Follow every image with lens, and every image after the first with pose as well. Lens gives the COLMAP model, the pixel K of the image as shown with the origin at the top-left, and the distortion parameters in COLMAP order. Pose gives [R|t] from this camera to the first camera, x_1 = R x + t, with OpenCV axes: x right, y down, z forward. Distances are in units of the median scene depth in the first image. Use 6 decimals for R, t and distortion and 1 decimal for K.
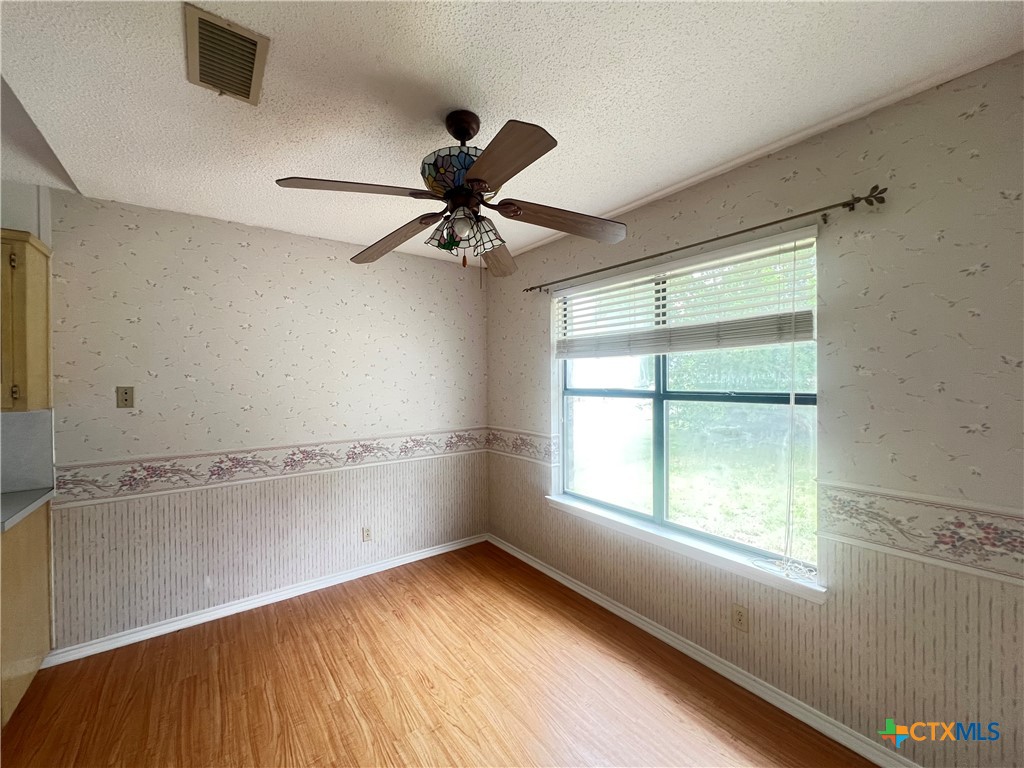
lens RADIAL K [[407.2, 0, 517.7], [0, 407.2, 383.7], [0, 0, 1]] dist [-0.001748, 0.000421]
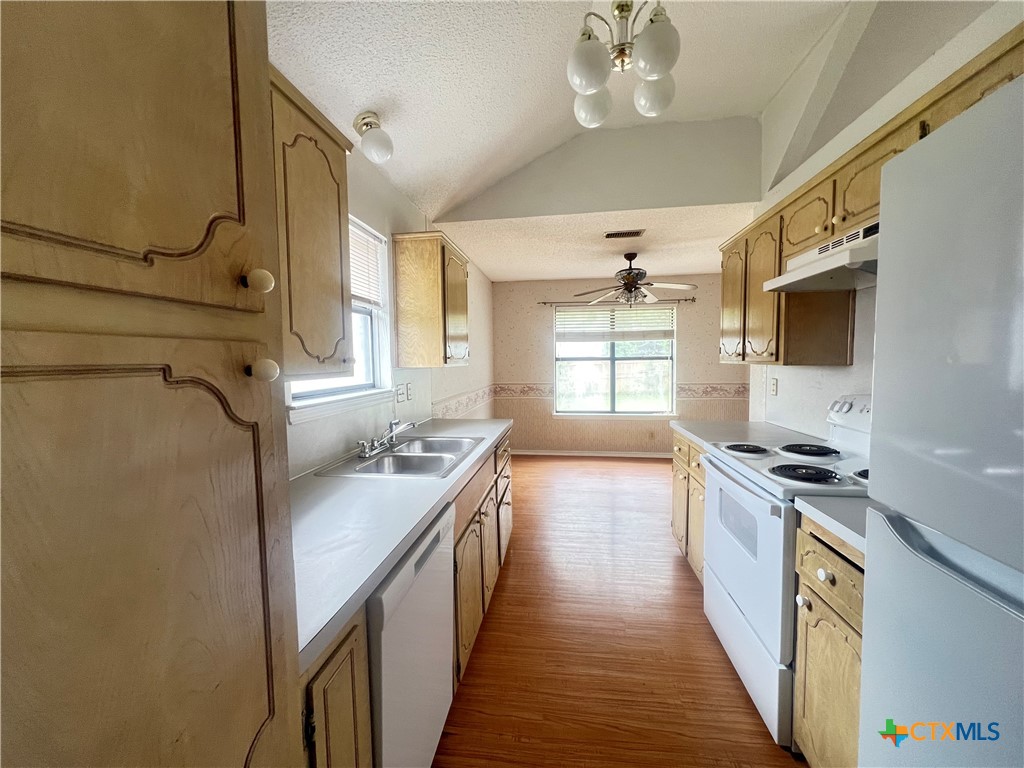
lens RADIAL K [[407.2, 0, 512.6], [0, 407.2, 389.1], [0, 0, 1]] dist [-0.001748, 0.000421]
pose [[0.709621, -0.041979, 0.703332, -1.707746], [0.015163, 0.998902, 0.044321, 0.088029], [-0.704420, -0.020787, 0.709479, -0.268701]]
